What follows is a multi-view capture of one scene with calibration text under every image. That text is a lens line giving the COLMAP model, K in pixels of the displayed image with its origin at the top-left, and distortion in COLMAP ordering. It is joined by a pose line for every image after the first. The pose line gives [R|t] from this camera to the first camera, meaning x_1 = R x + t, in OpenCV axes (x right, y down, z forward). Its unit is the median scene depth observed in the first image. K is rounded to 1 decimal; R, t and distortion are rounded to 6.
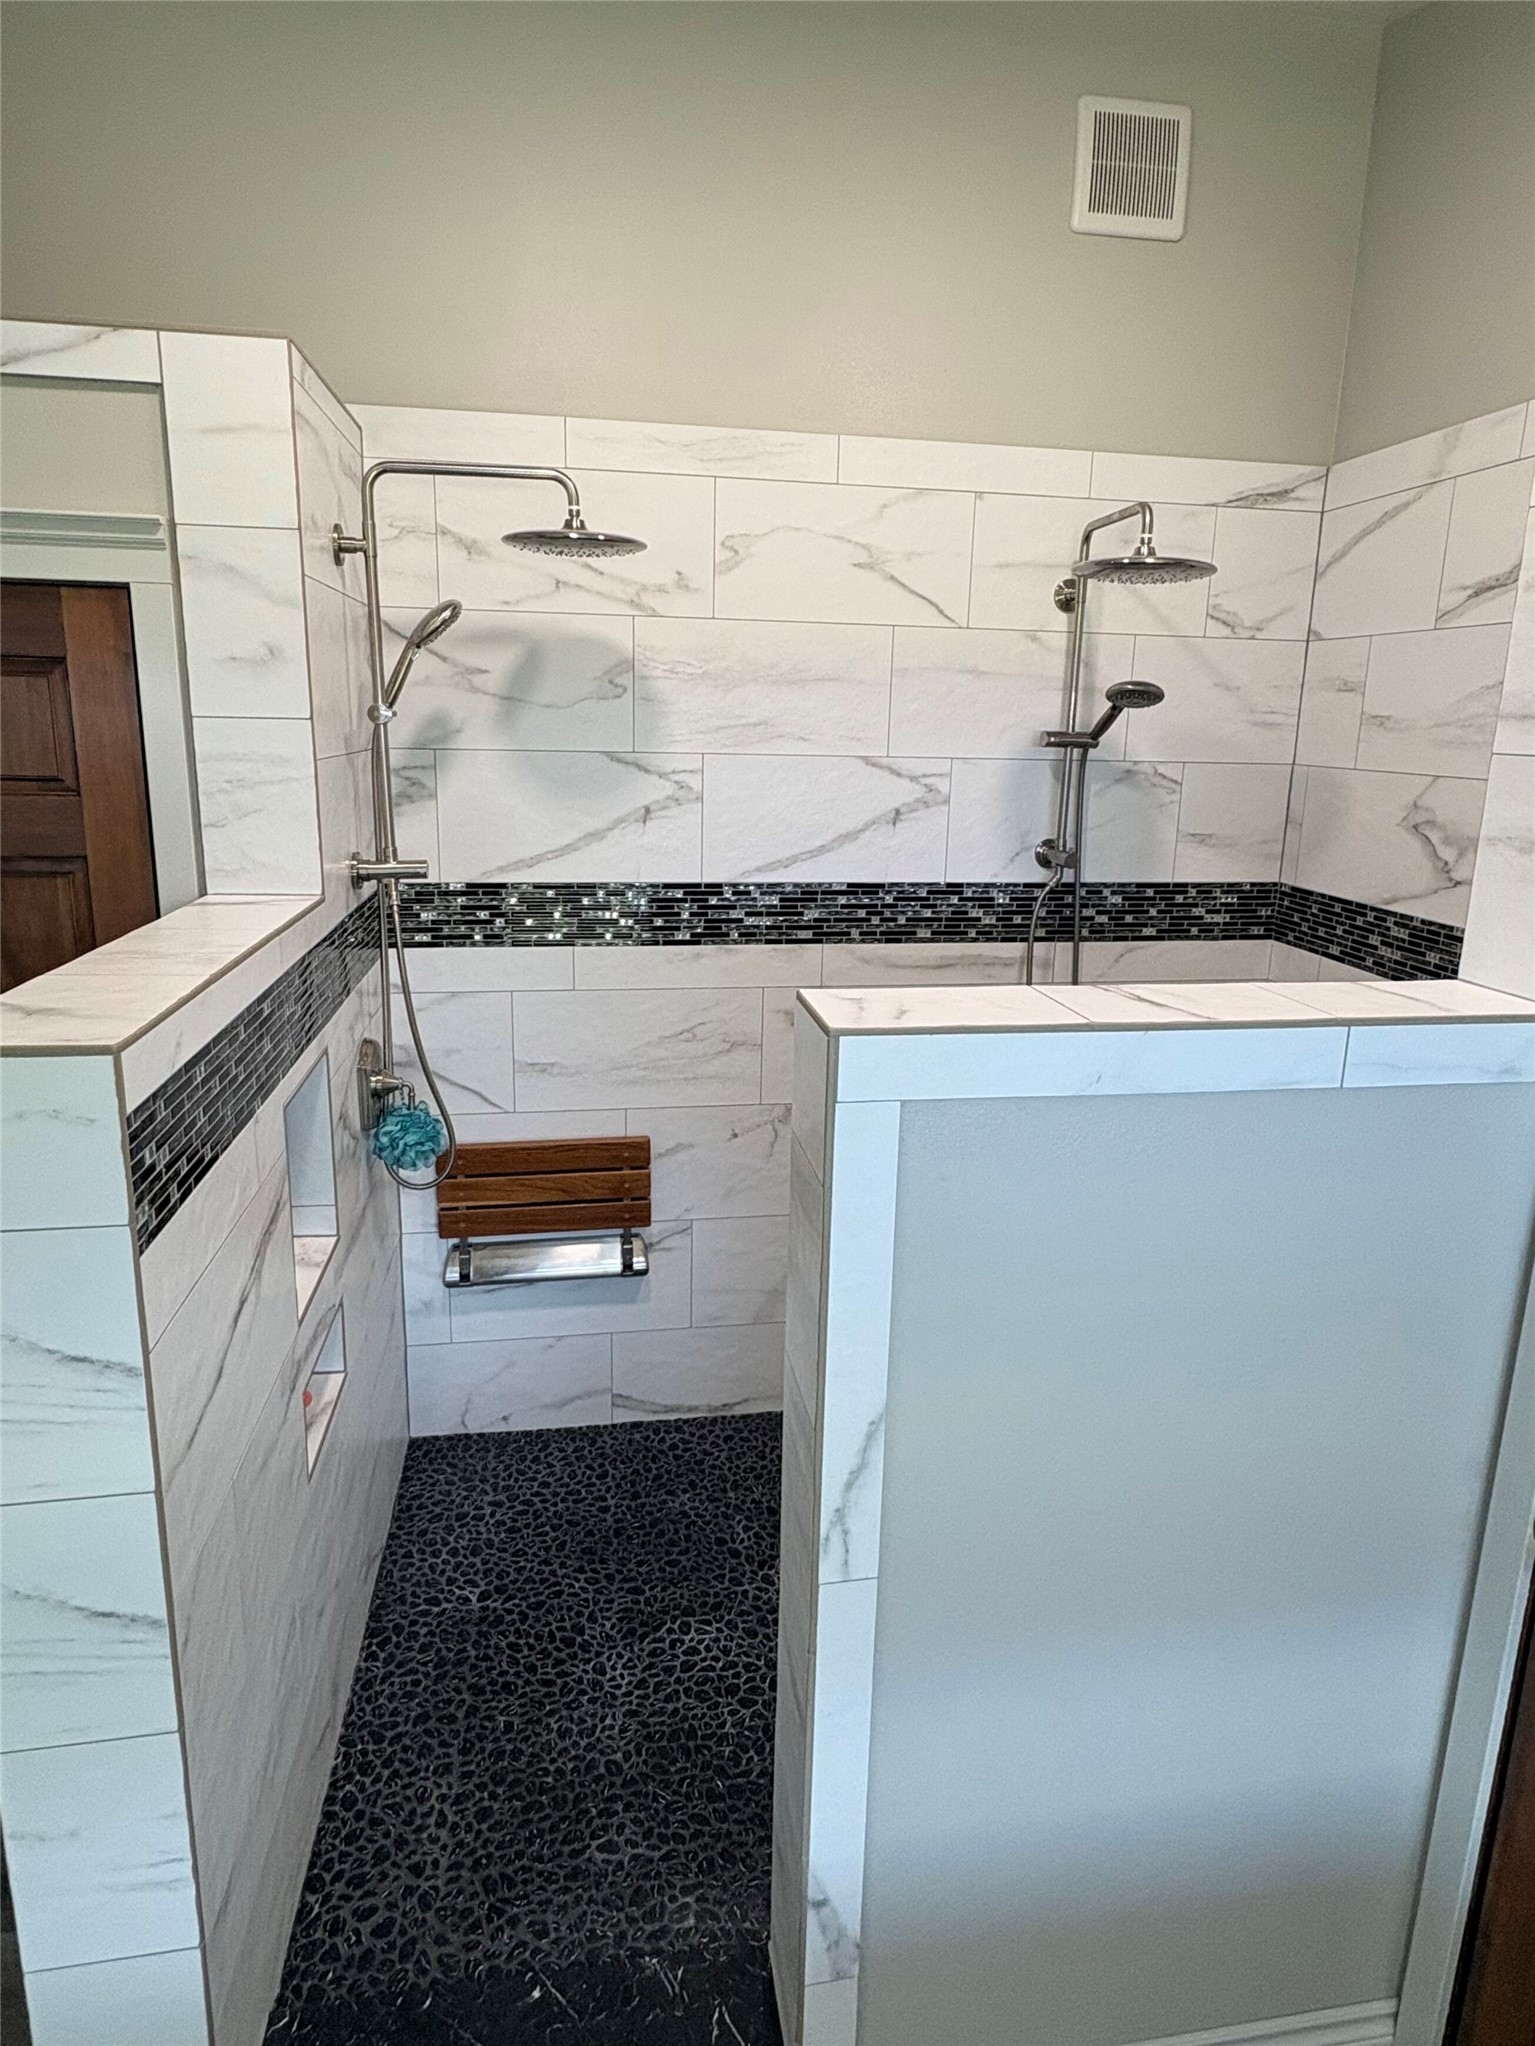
lens RADIAL K [[1125.2, 0, 768.6], [0, 1125.2, 941.6], [0, 0, 1]] dist [-0.003255, 0.002877]
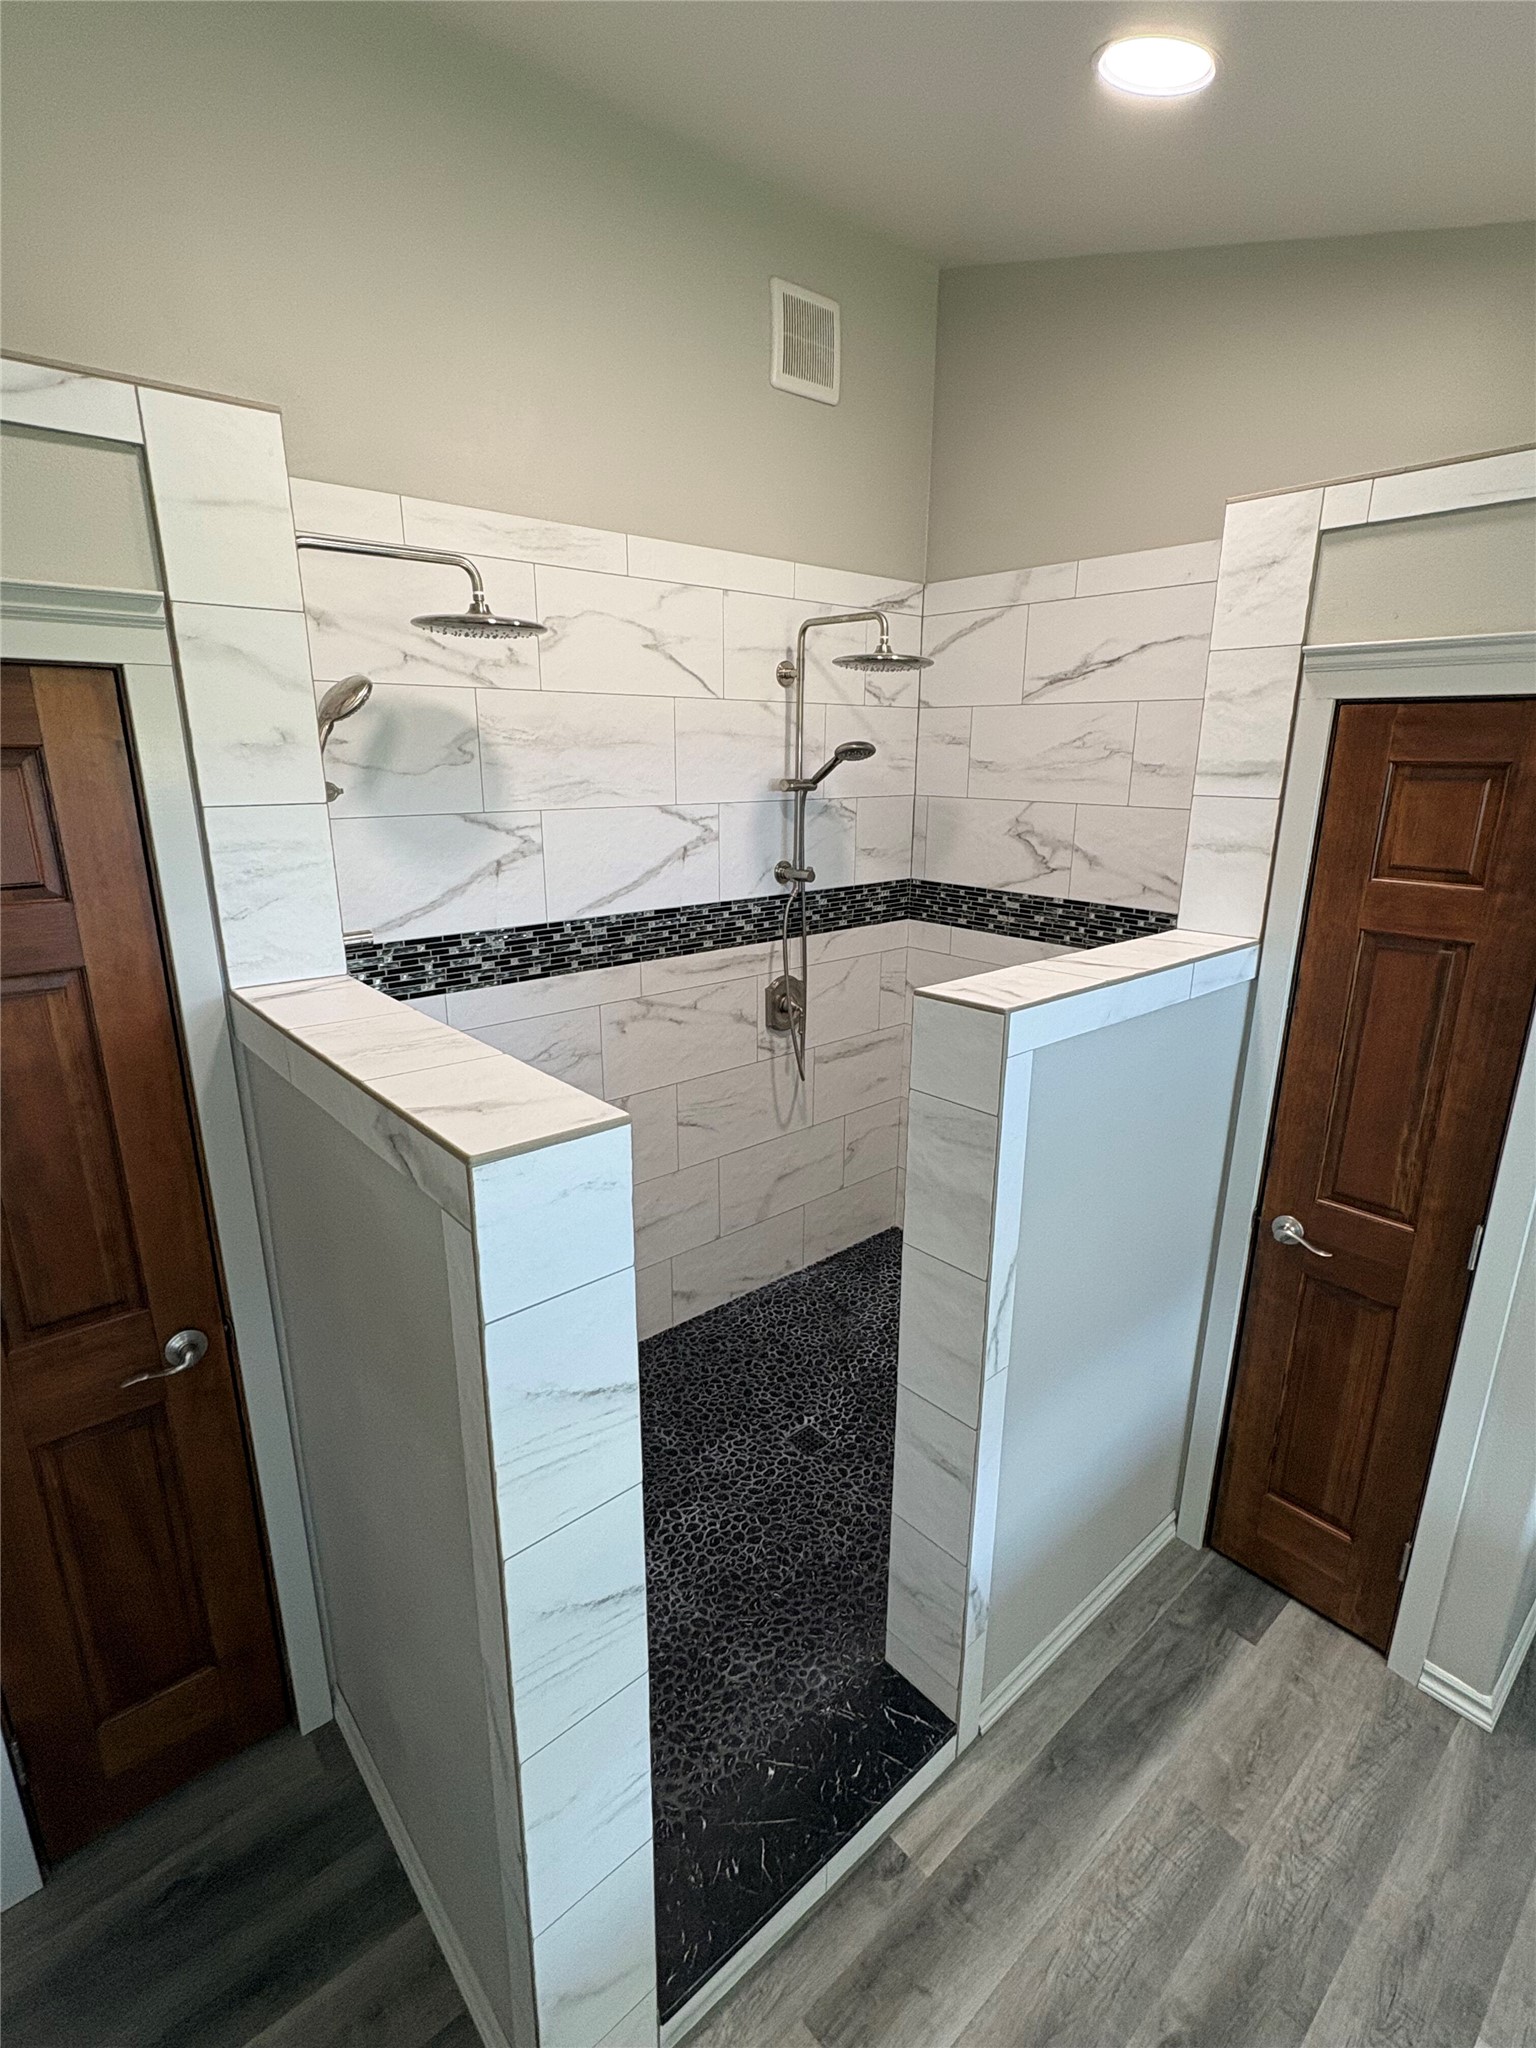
lens RADIAL K [[968.7, 0, 764.2], [0, 968.7, 1010.8], [0, 0, 1]] dist [-0.001952, 0.000588]
pose [[0.851363, -0.155803, 0.500907, -0.394545], [0.119310, 0.987361, 0.104325, -0.041865], [-0.510830, -0.029055, 0.859191, 0.031889]]
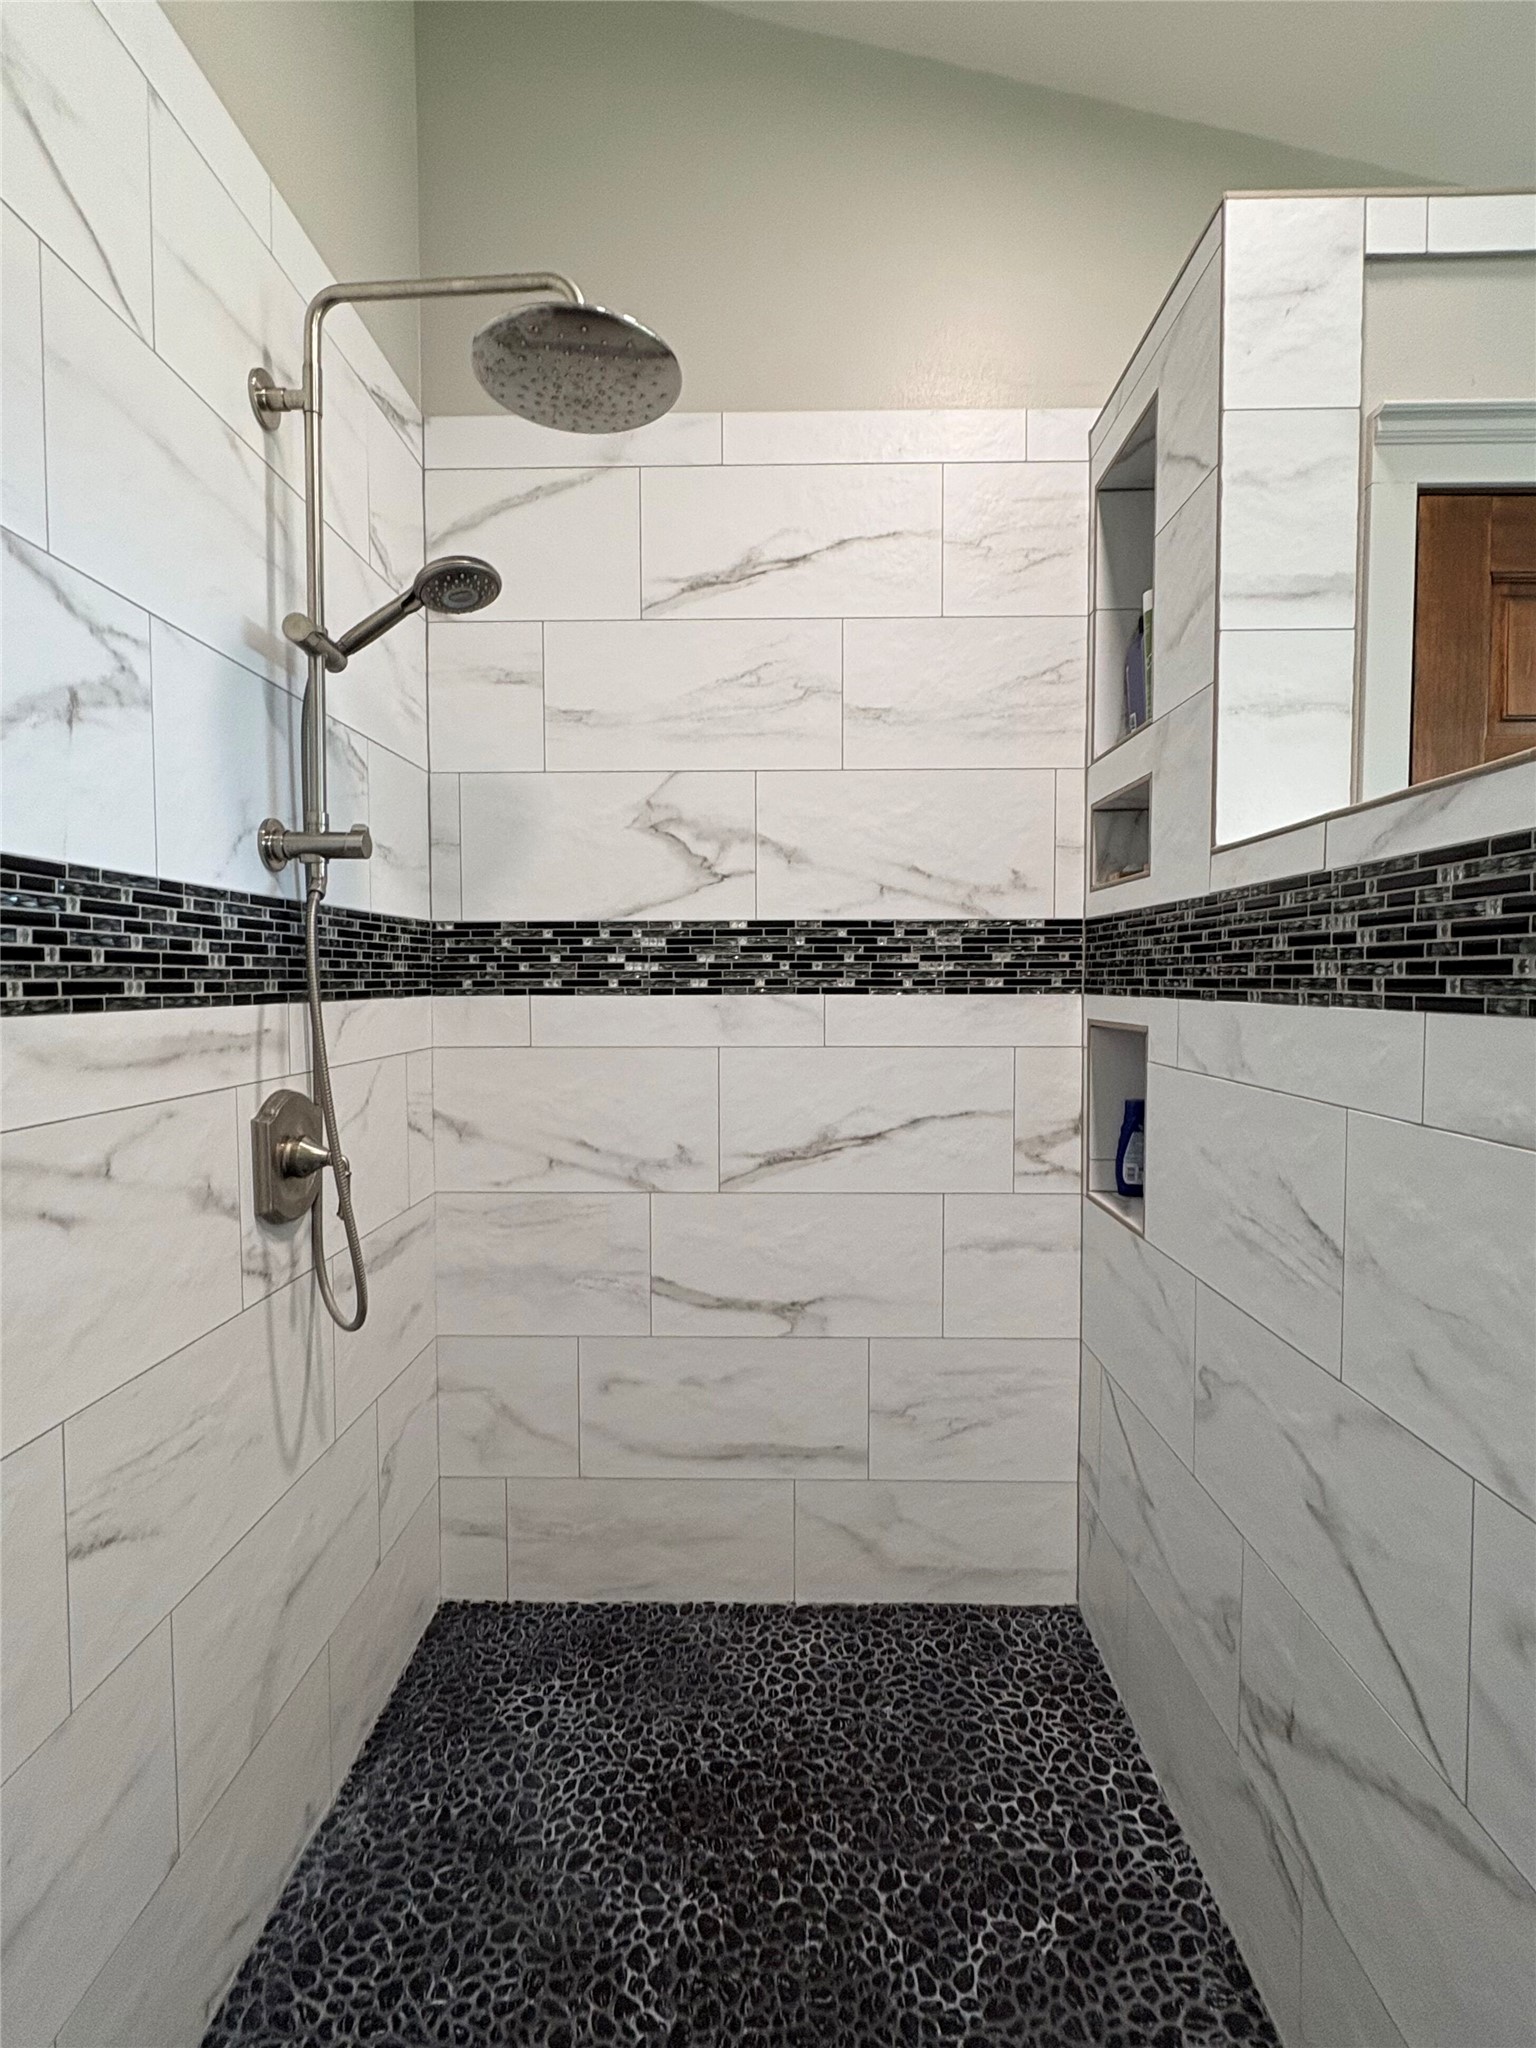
lens RADIAL K [[1011.3, 0, 759.1], [0, 1011.3, 1019.8], [0, 0, 1]] dist [0.000458, 0.000757]
pose [[0.178668, -0.062630, 0.981914, -0.232356], [0.200558, 0.979337, 0.025972, 0.048102], [-0.963252, 0.192290, 0.187537, 0.739456]]
